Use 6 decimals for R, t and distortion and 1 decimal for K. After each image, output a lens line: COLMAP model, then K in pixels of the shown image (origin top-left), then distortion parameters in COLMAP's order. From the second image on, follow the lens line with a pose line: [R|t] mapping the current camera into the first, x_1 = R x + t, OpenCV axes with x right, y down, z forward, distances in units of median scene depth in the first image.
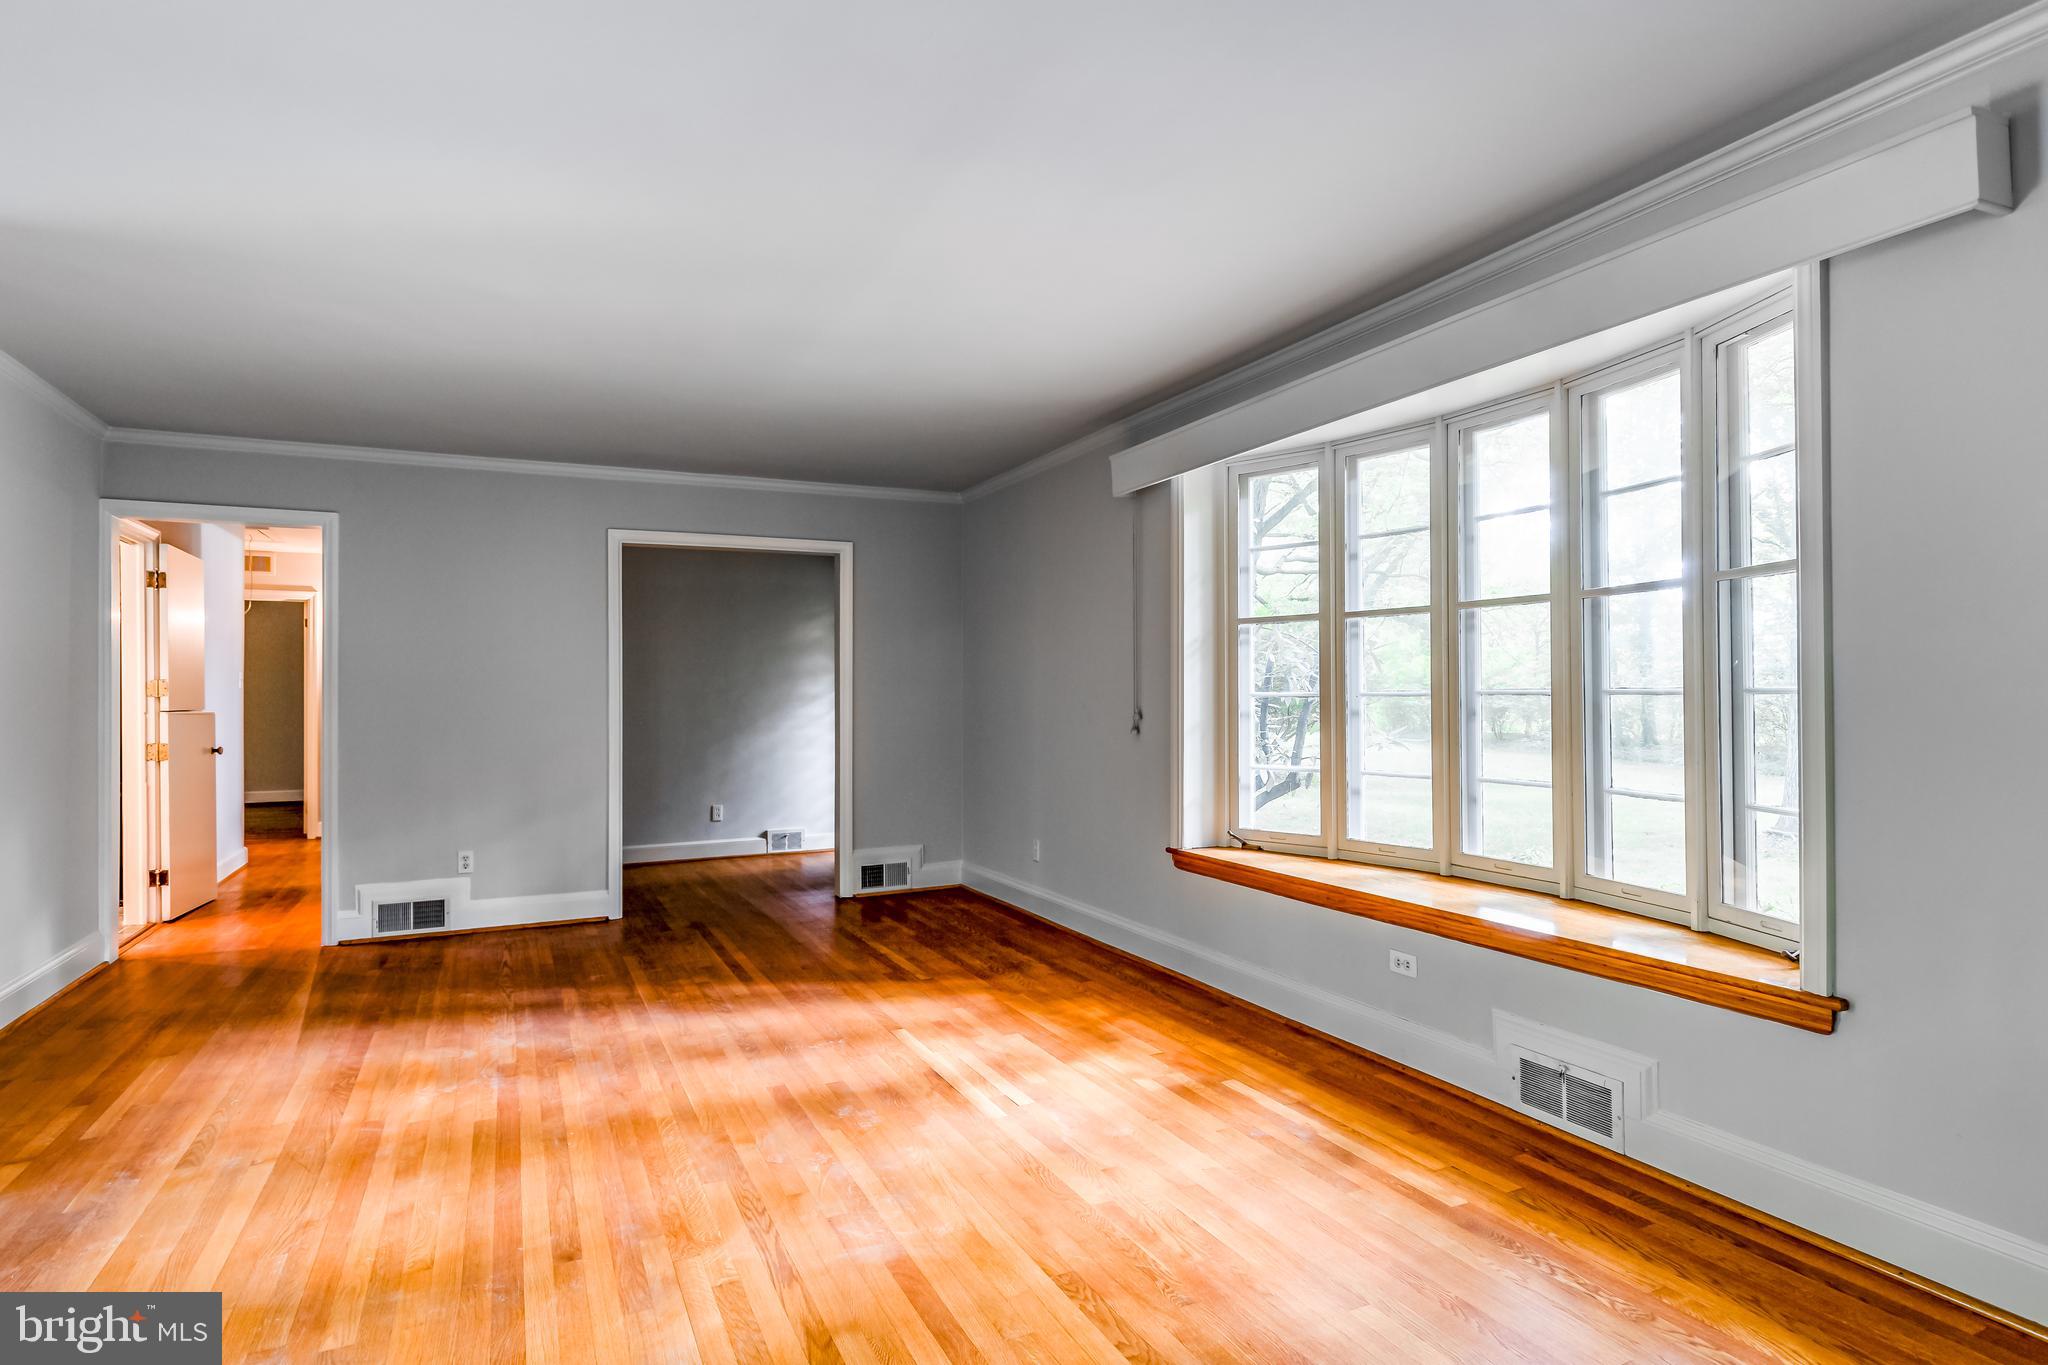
lens RADIAL K [[1231.0, 0, 1024.5], [0, 1231.0, 693.0], [0, 0, 1]] dist [0.002046, 0.000436]
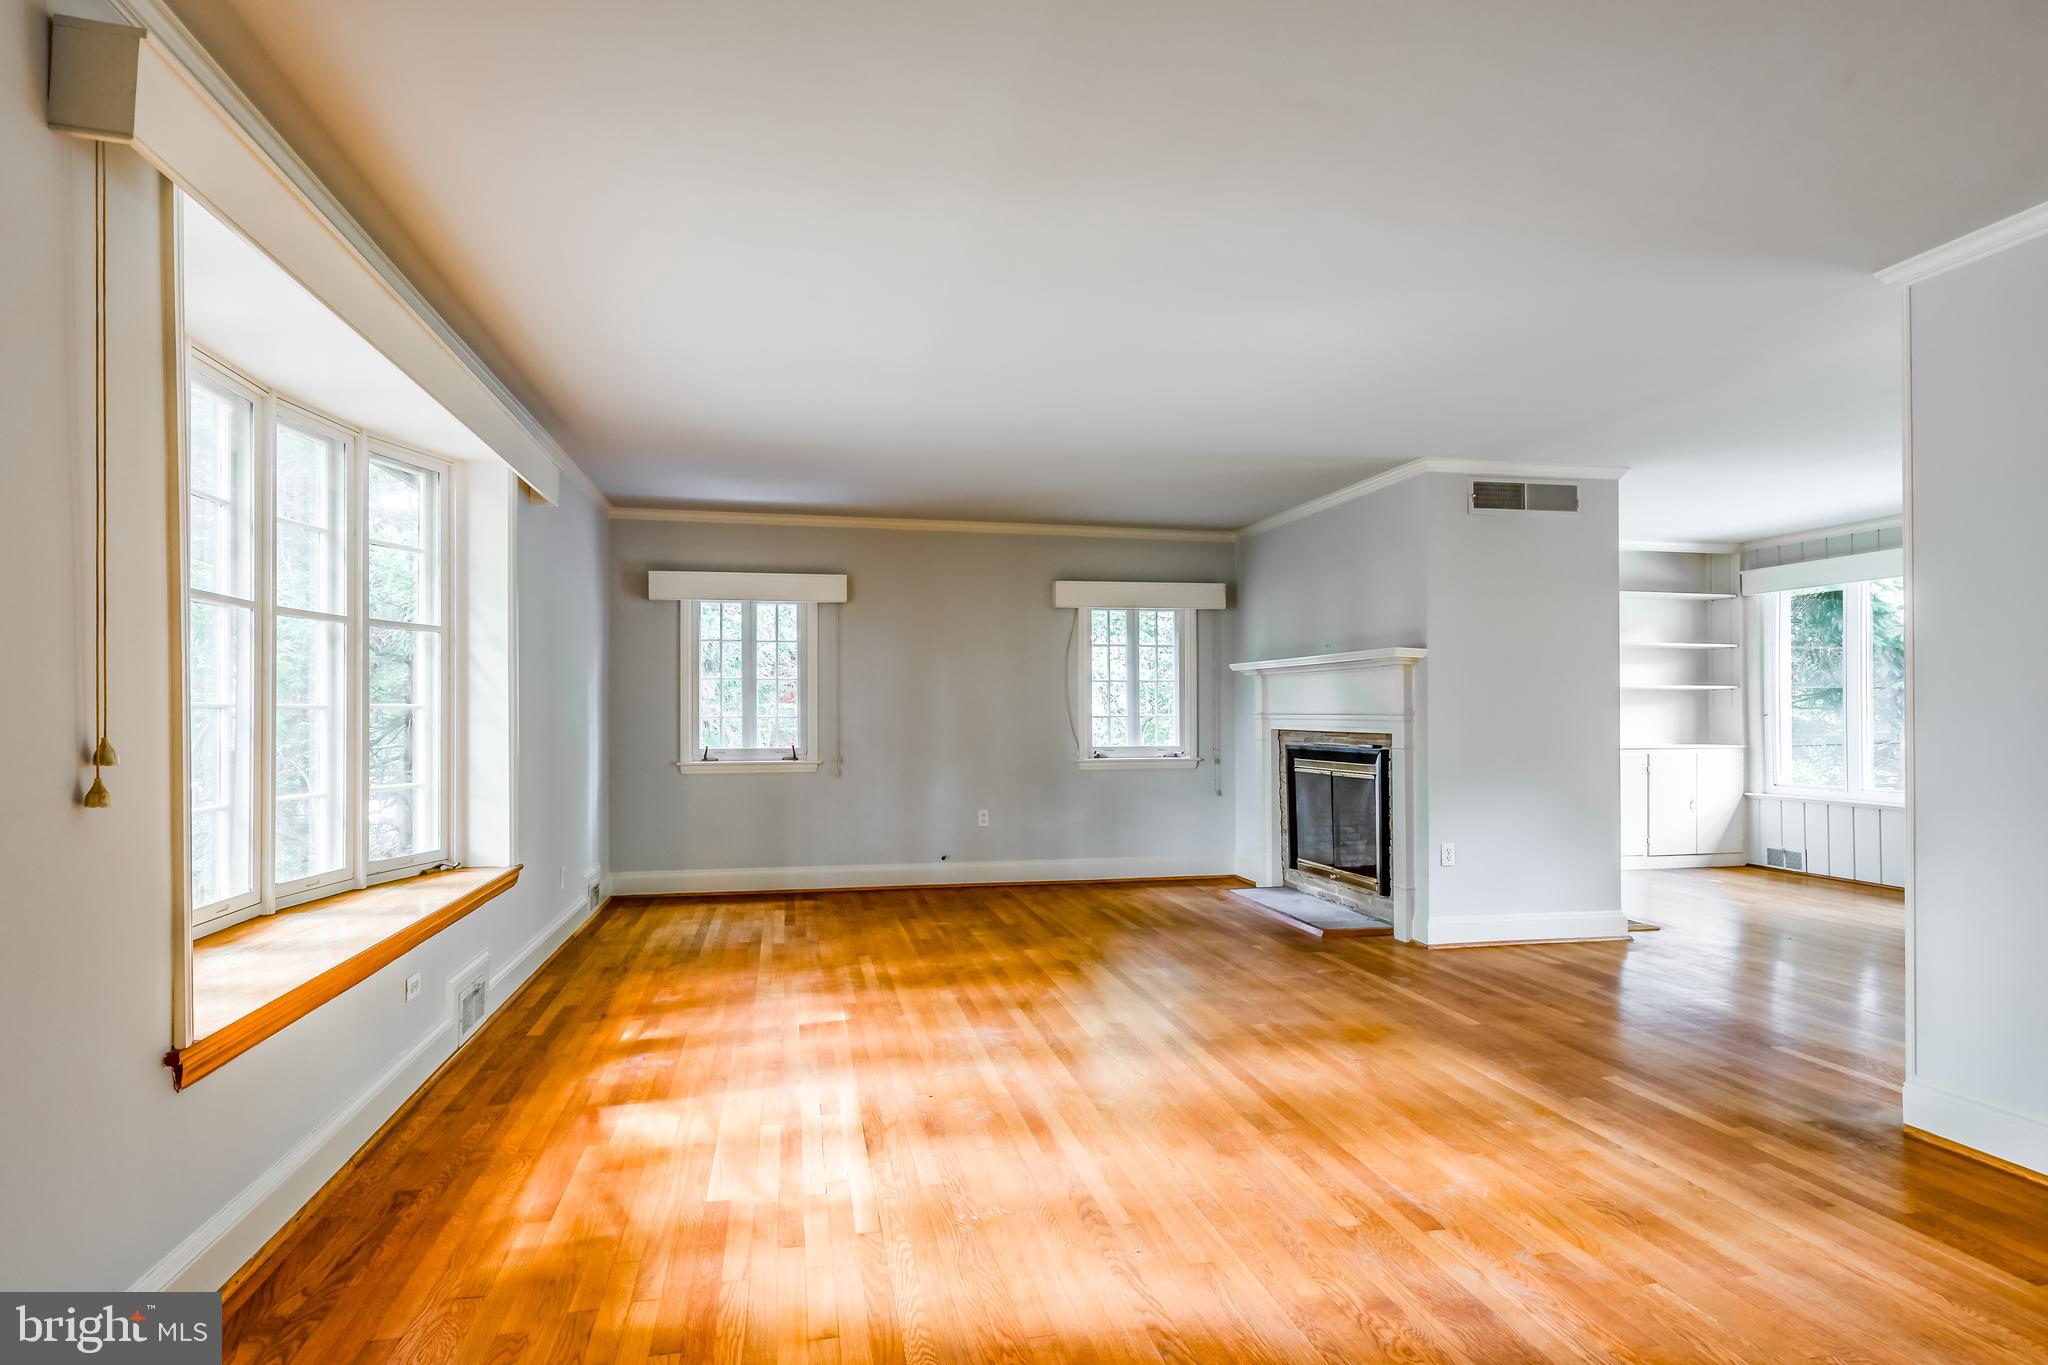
lens RADIAL K [[1231.0, 0, 1024.5], [0, 1231.0, 693.0], [0, 0, 1]] dist [0.002046, 0.000436]
pose [[-0.978120, 0.011422, 0.207726, -0.381710], [0.008245, 0.999836, -0.016149, 0.008844], [-0.207877, -0.014083, -0.978054, 1.932957]]
